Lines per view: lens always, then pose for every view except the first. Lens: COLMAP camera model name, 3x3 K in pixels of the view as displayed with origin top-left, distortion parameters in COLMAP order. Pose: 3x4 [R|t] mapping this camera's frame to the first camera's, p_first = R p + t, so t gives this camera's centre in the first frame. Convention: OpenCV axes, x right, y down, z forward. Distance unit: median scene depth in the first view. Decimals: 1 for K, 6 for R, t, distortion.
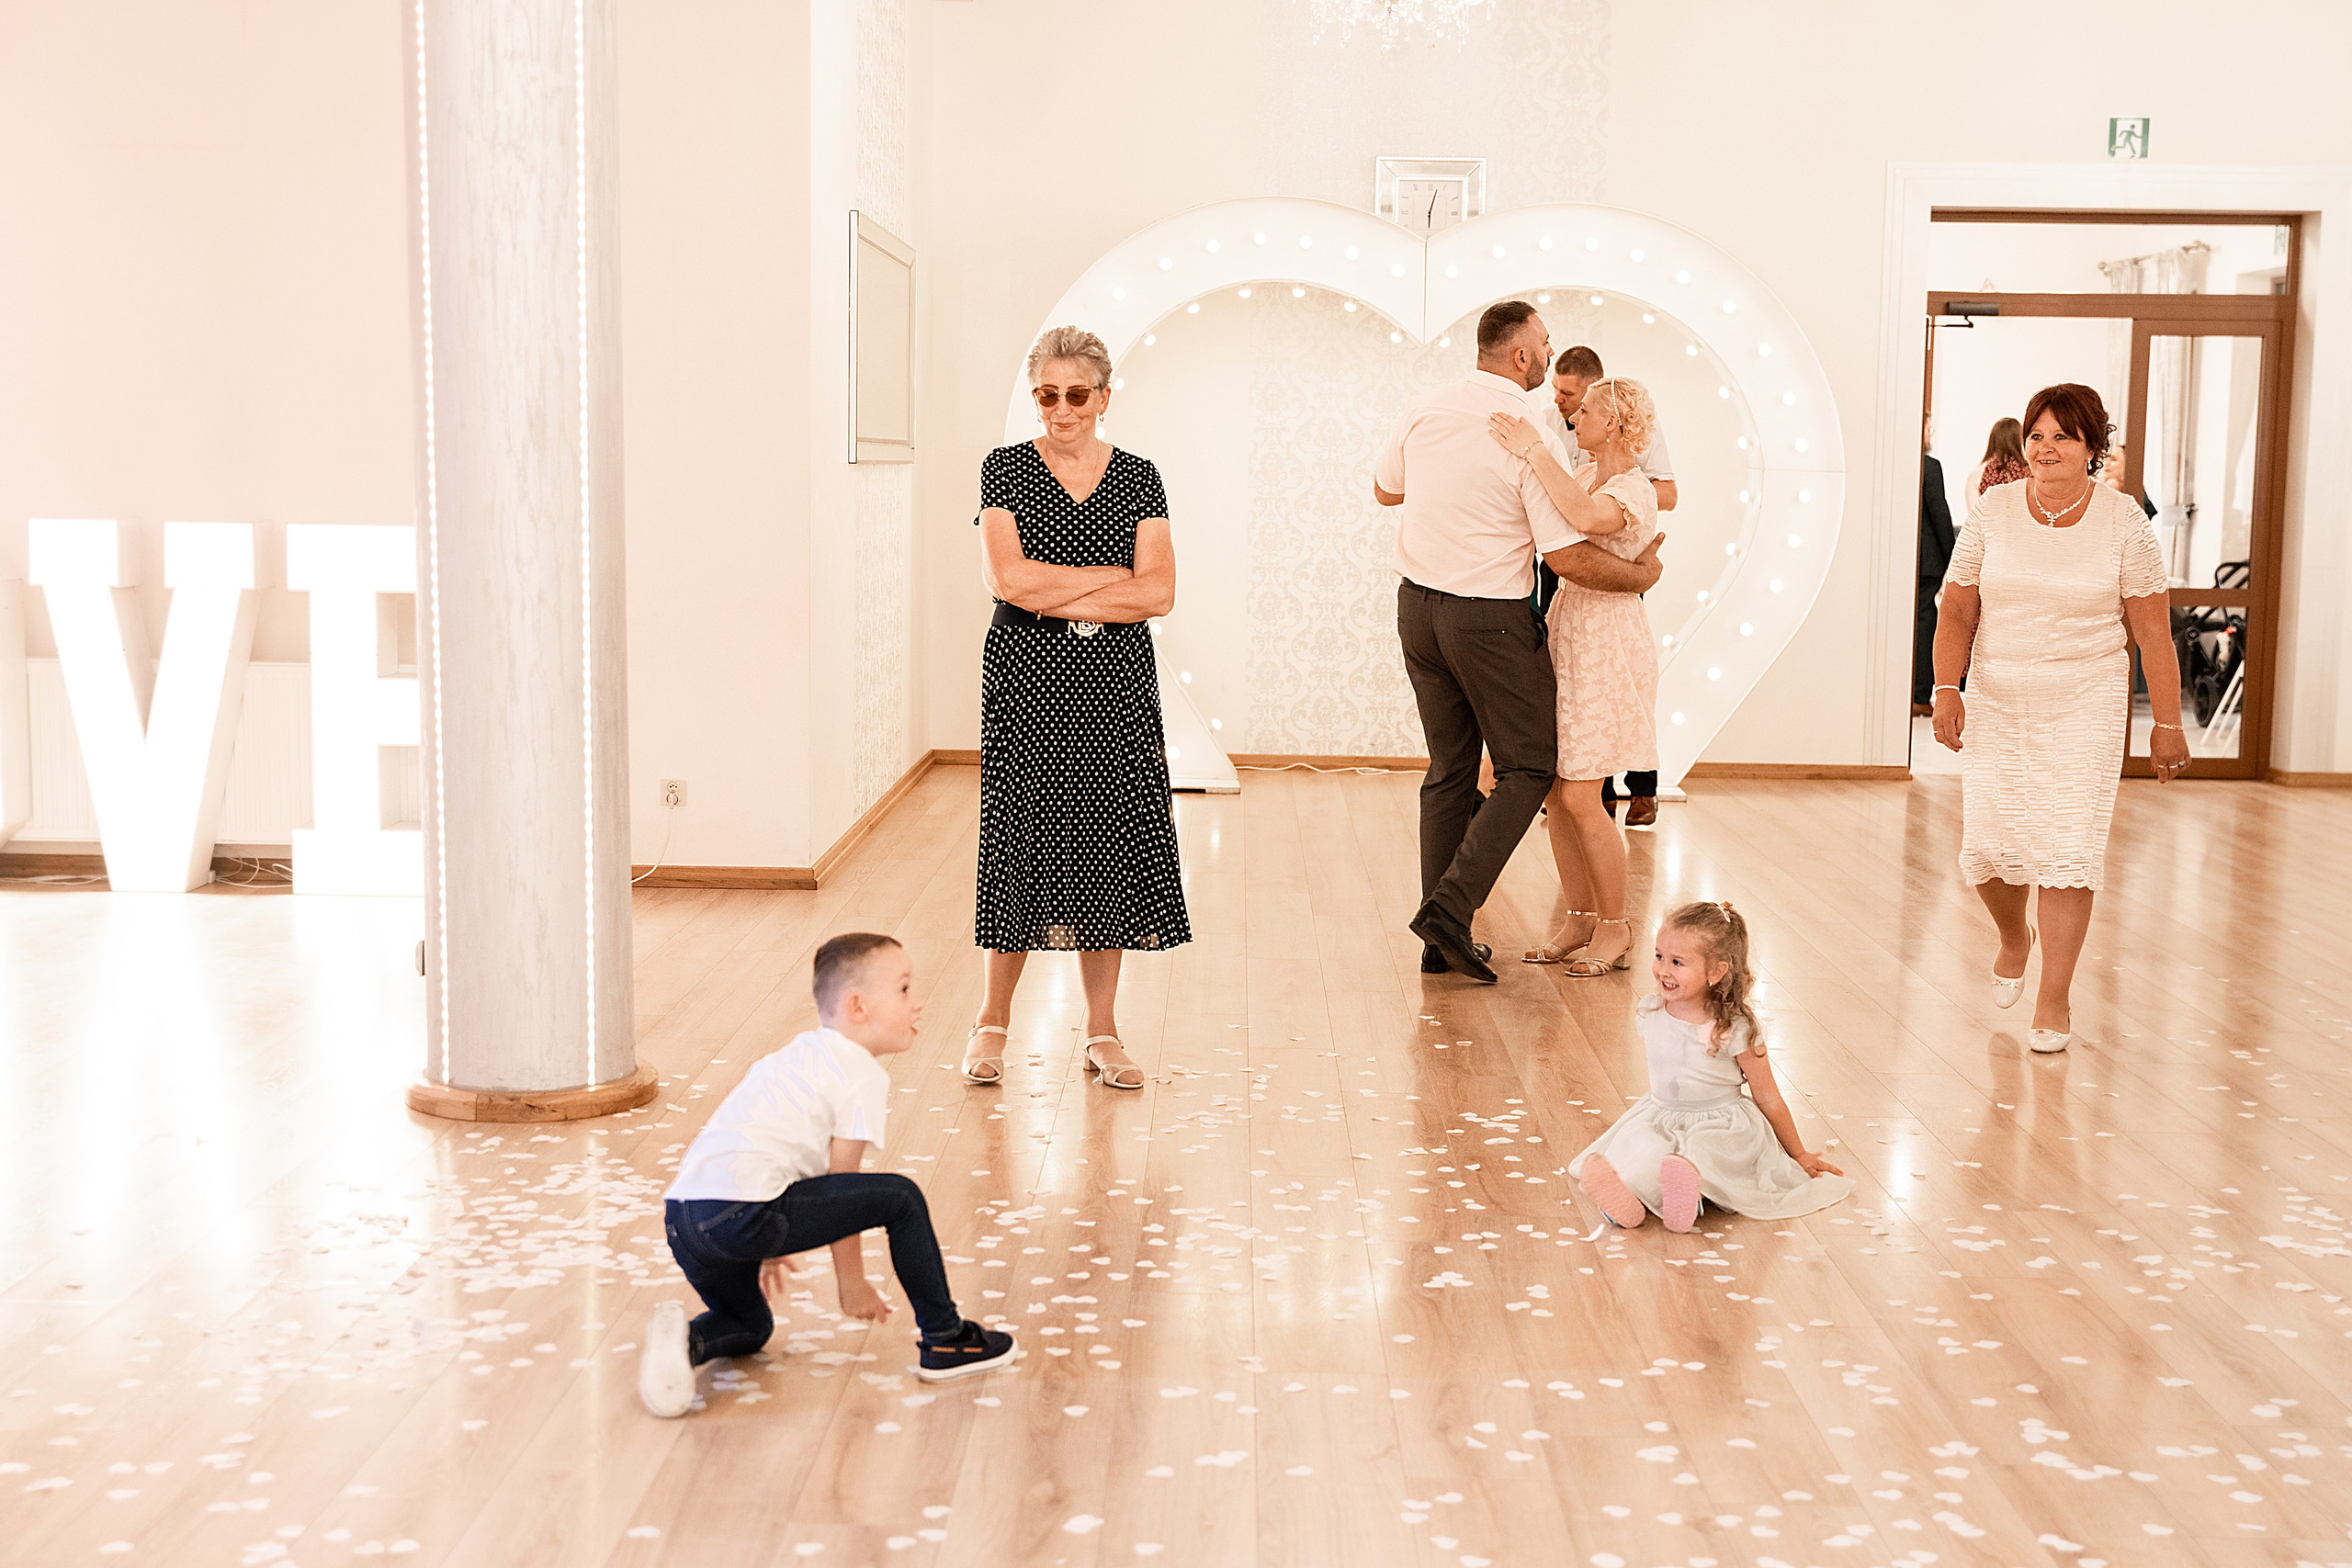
lens RADIAL K [[3033.3, 0, 1176.2], [0, 3033.3, 780.2], [0, 0, 1]] dist [0.082757, 0.000000]
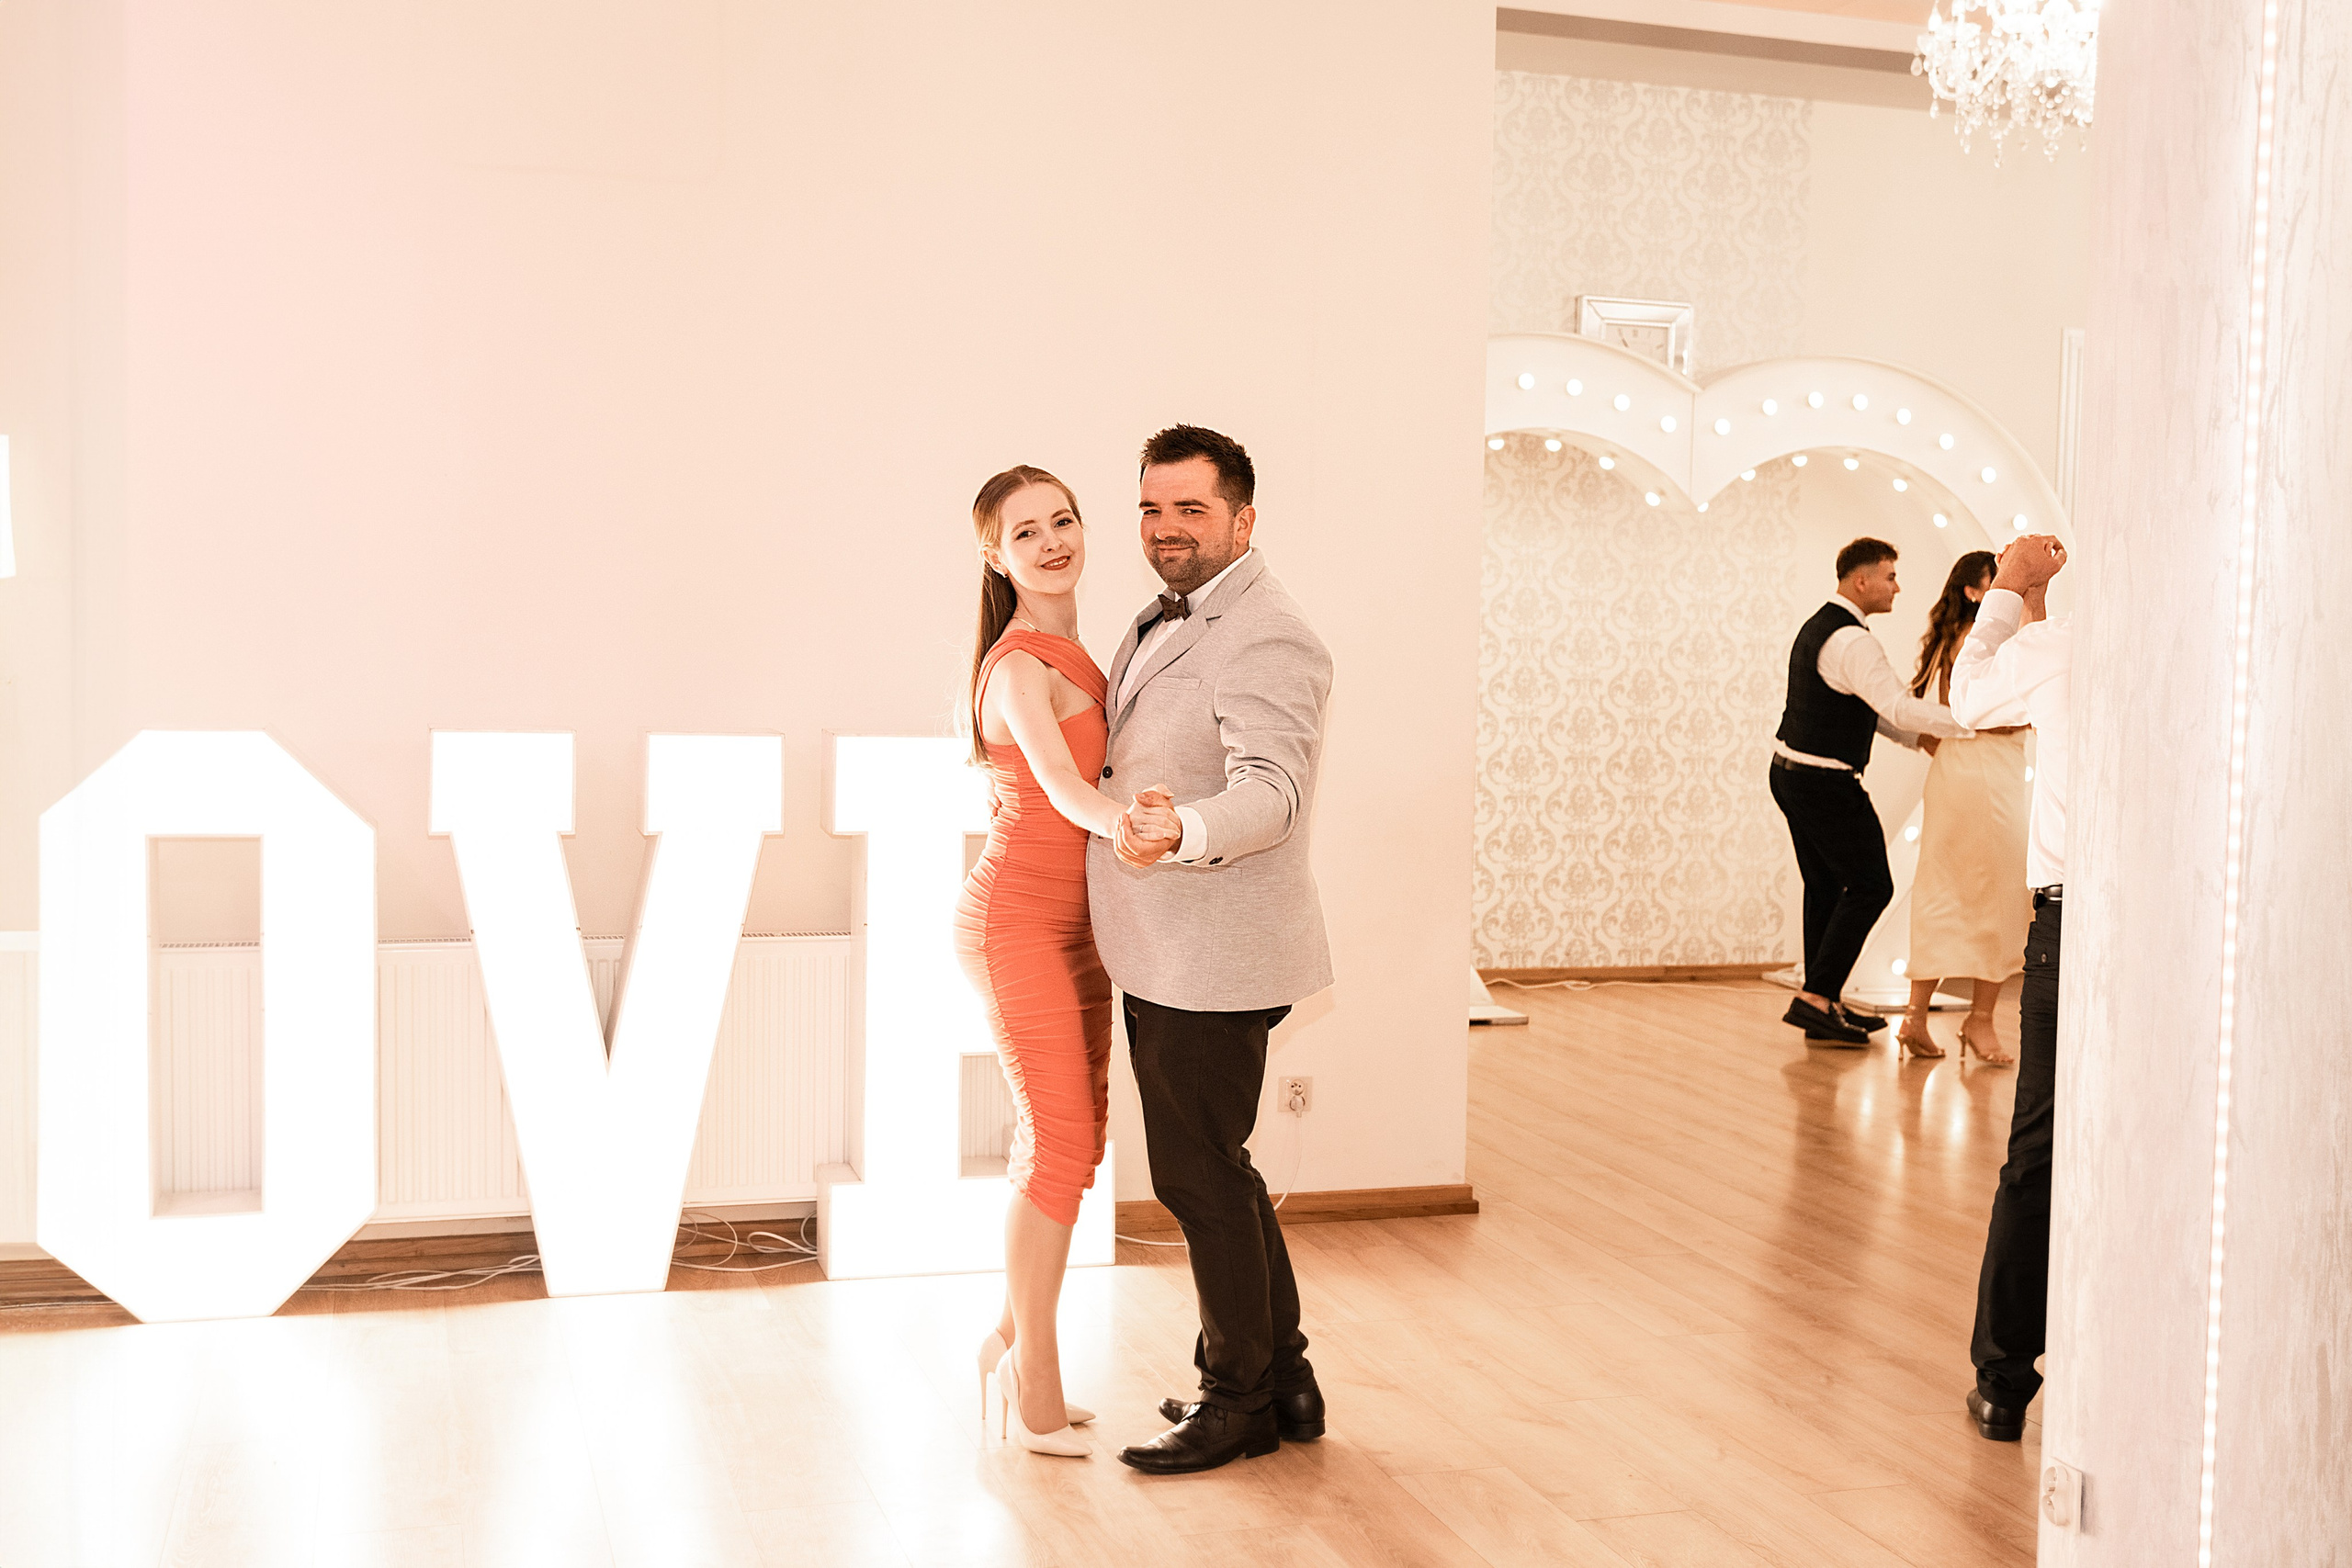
lens RADIAL K [[2687.3, 0, 1175.5], [0, 2687.3, 787.4], [0, 0, 1]] dist [0.127173, 0.000000]
pose [[0.924241, -0.014574, 0.381531, -0.363876], [0.028922, 0.999073, -0.031899, -0.041185], [-0.380712, 0.040517, 0.923806, 0.332907]]
